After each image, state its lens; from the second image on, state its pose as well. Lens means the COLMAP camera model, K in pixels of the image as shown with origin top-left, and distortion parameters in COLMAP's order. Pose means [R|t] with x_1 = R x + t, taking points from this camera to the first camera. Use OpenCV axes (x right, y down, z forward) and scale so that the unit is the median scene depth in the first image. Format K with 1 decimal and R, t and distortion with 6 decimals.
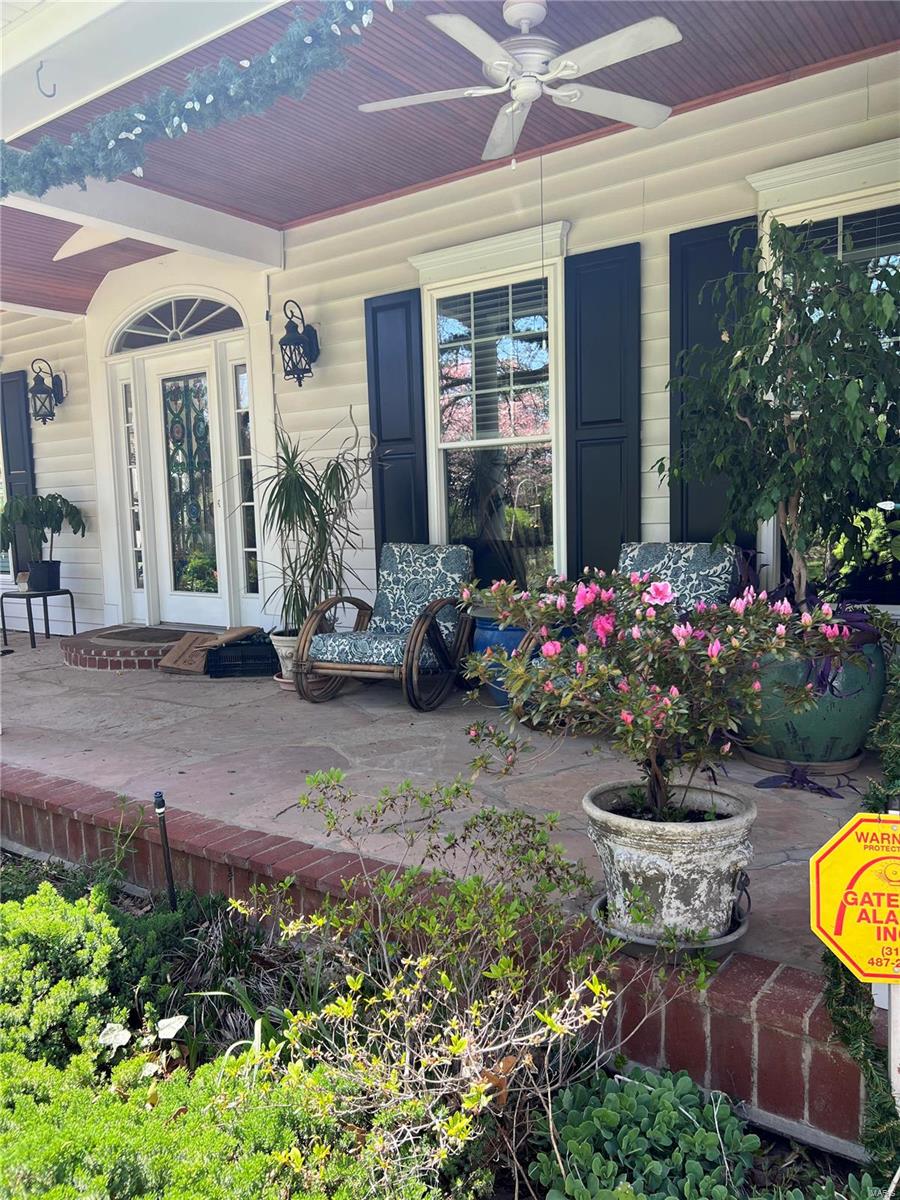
lens RADIAL K [[910.4, 0, 450.0], [0, 910.4, 600.0], [0, 0, 1]] dist [0.025914, -0.005121]
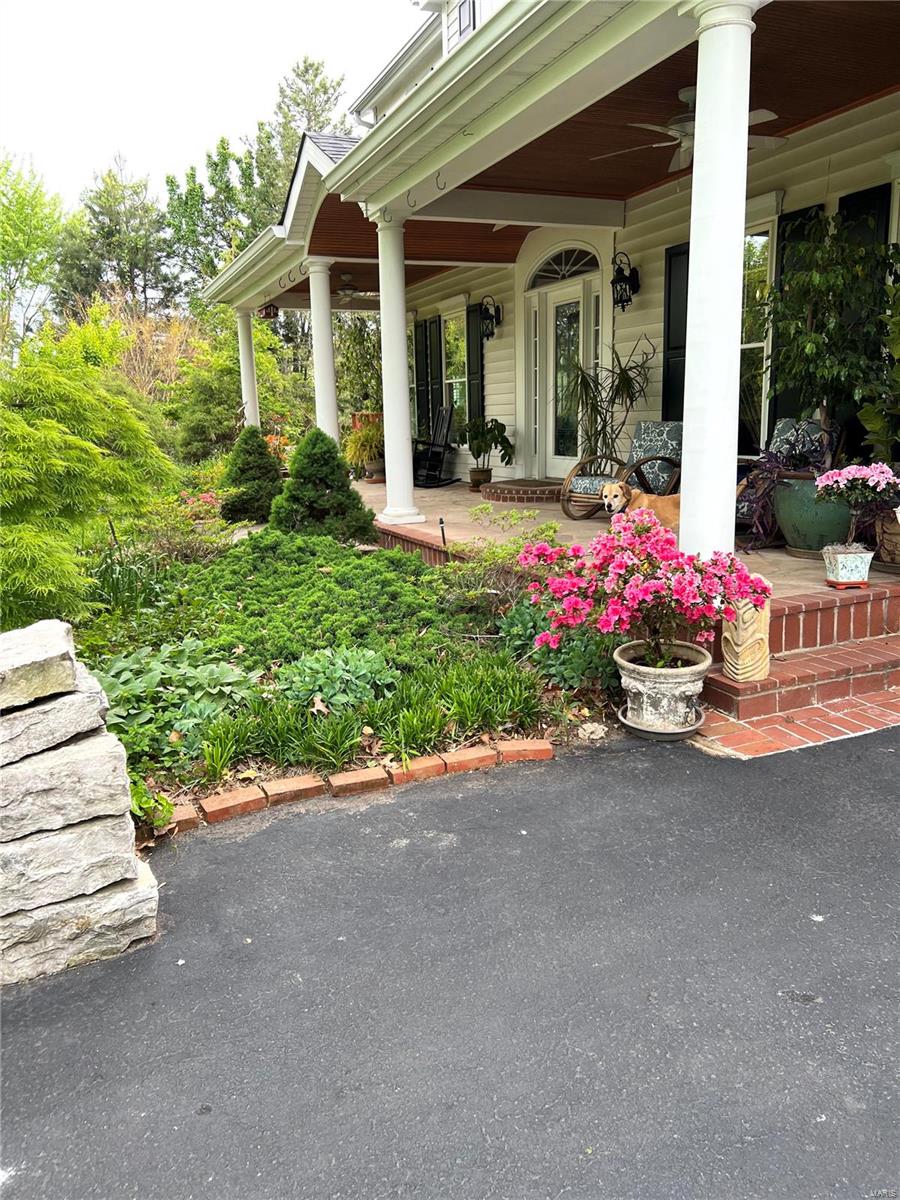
lens RADIAL K [[910.4, 0, 450.0], [0, 910.4, 600.0], [0, 0, 1]] dist [0.025914, -0.005121]
pose [[0.859971, 0.110520, -0.498232, 0.343435], [-0.053989, 0.990493, 0.126528, 0.049129], [0.507479, -0.081912, 0.857762, -0.398447]]
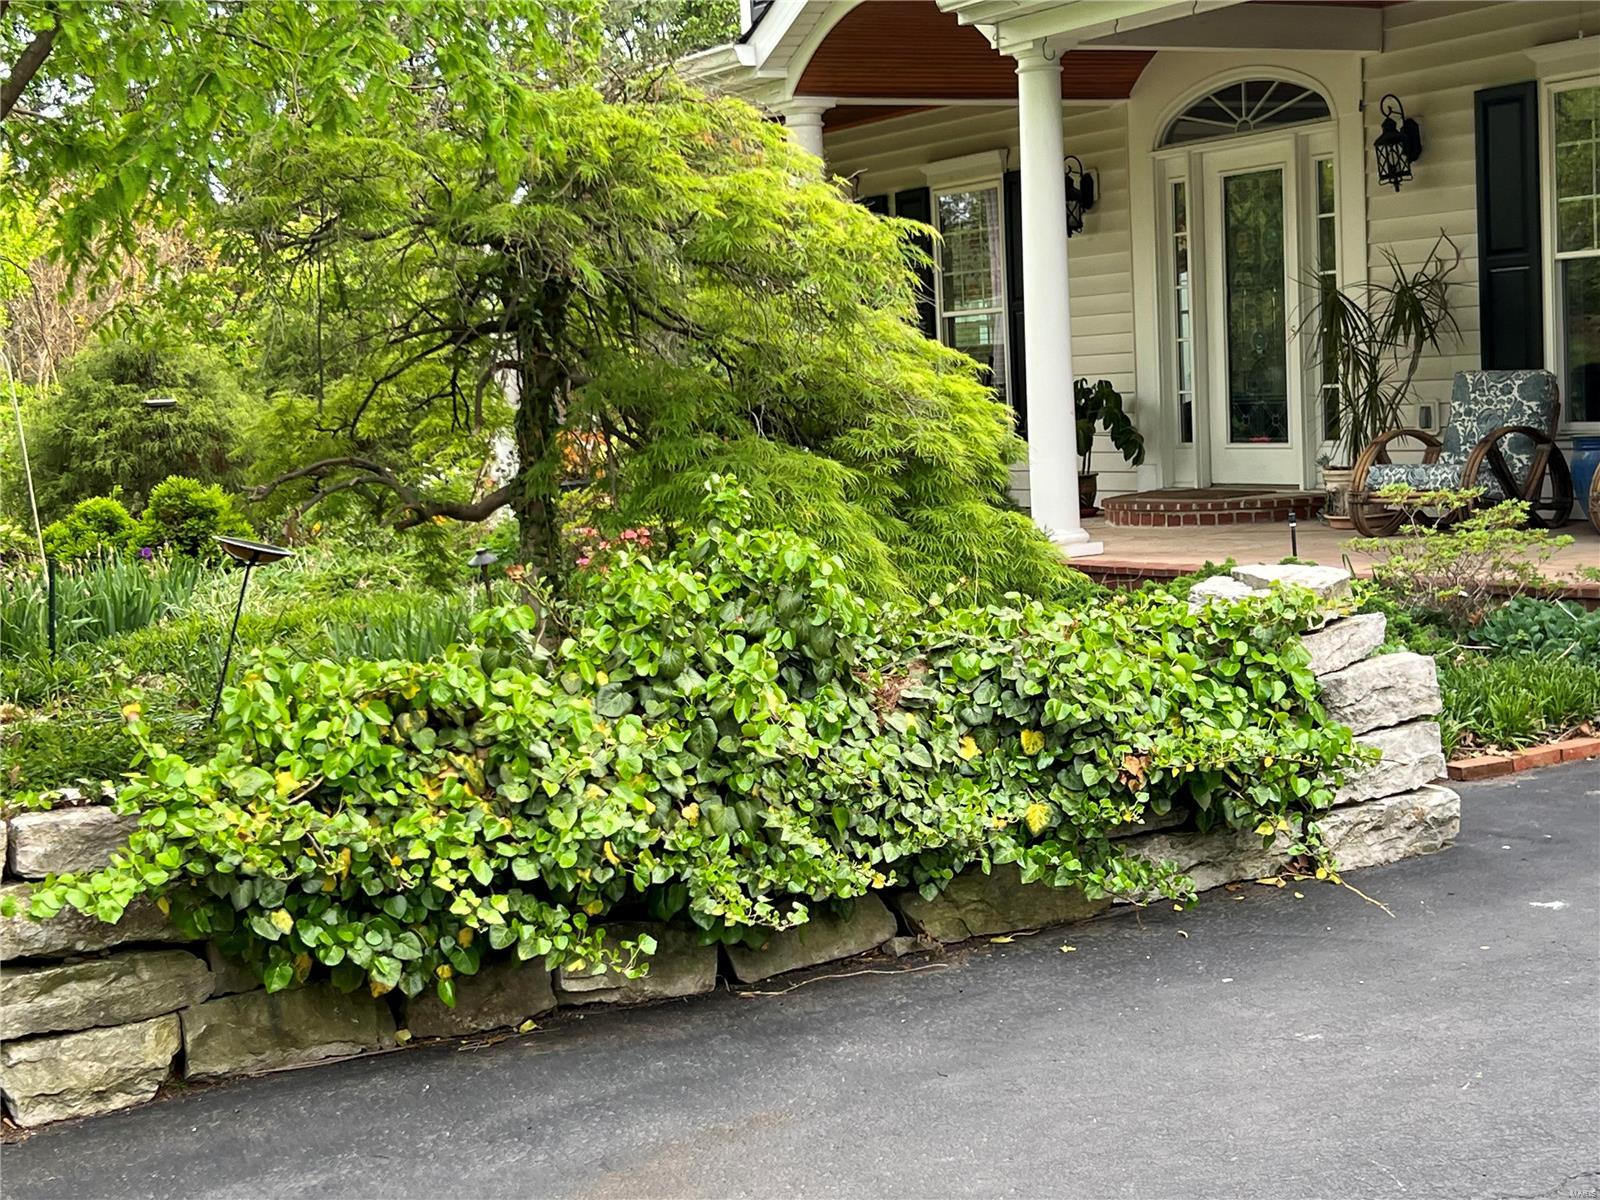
lens RADIAL K [[2448.4, 0, 800.0], [0, 2448.4, 600.0], [0, 0, 1]] dist [0.035672, 0.207244]
pose [[0.917111, 0.019769, -0.398141, 0.227743], [-0.019274, 0.999800, 0.005246, 0.136594], [0.398165, 0.002863, 0.917309, -1.229152]]
